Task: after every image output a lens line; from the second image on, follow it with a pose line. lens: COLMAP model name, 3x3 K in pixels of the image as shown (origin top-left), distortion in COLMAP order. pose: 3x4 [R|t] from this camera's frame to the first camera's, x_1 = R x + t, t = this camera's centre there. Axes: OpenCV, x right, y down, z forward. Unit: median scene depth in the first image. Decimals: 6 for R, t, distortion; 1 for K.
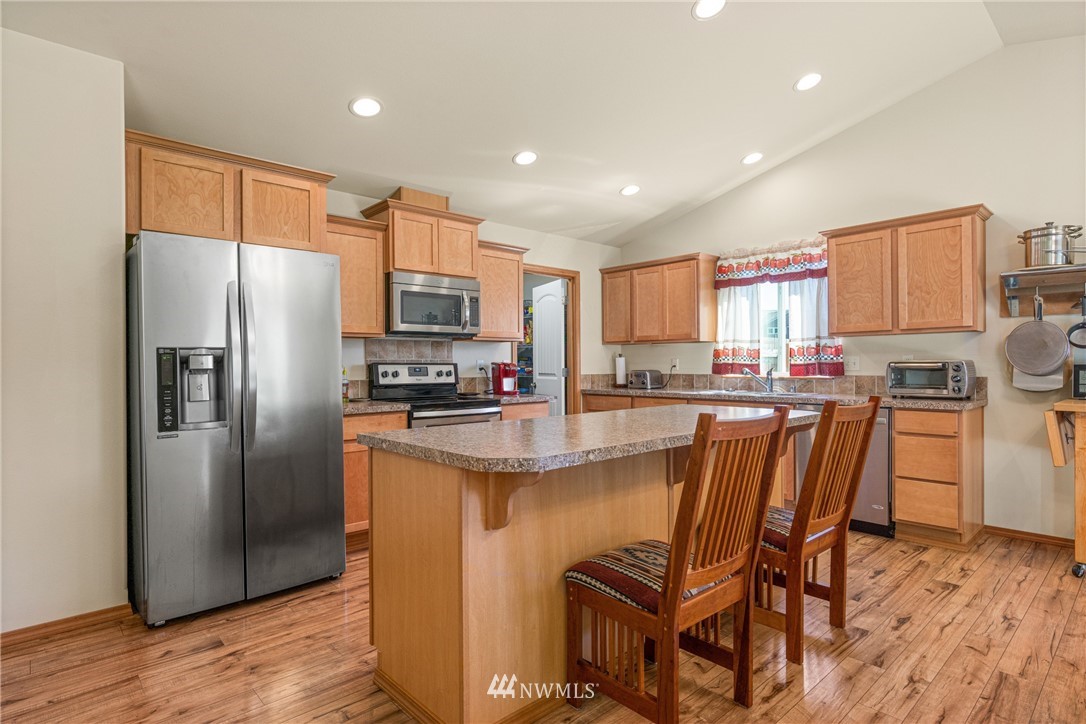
lens RADIAL K [[563.0, 0, 537.5], [0, 563.0, 365.0], [0, 0, 1]] dist [-0.005840, 0.000915]
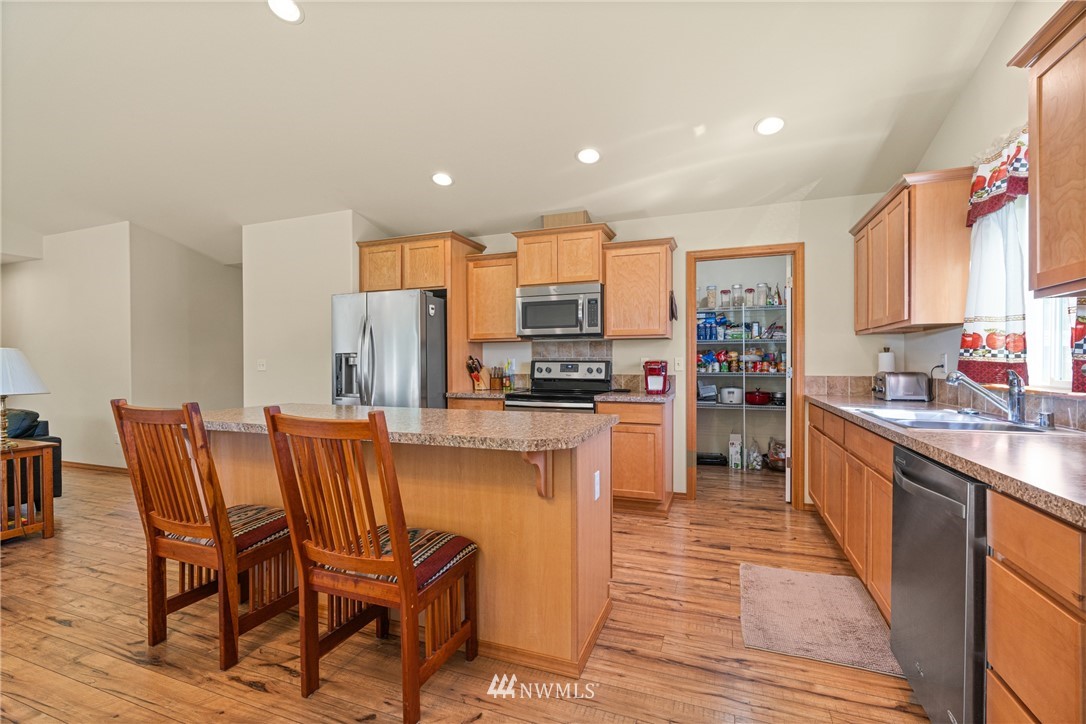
lens RADIAL K [[489.4, 0, 539.5], [0, 489.4, 361.9], [0, 0, 1]] dist [-0.002129, 0.001410]
pose [[0.453801, 0.002724, -0.891099, 0.633086], [-0.002187, 0.999996, 0.001944, -0.002923], [0.891100, 0.001067, 0.453805, 0.465984]]
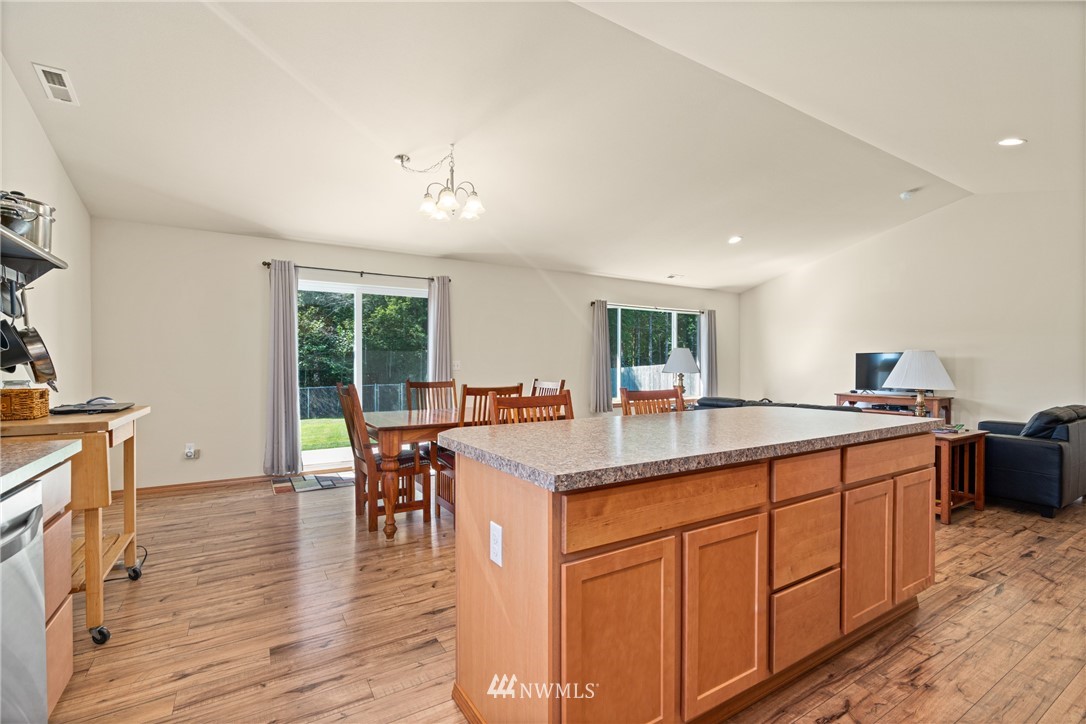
lens RADIAL K [[489.4, 0, 553.6], [0, 489.4, 366.3], [0, 0, 1]] dist [-0.002129, 0.001410]
pose [[-0.985970, 0.004967, 0.166849, 0.176404], [0.006947, 0.999912, 0.011285, 0.000351], [-0.166778, 0.012286, -0.985918, 1.097349]]
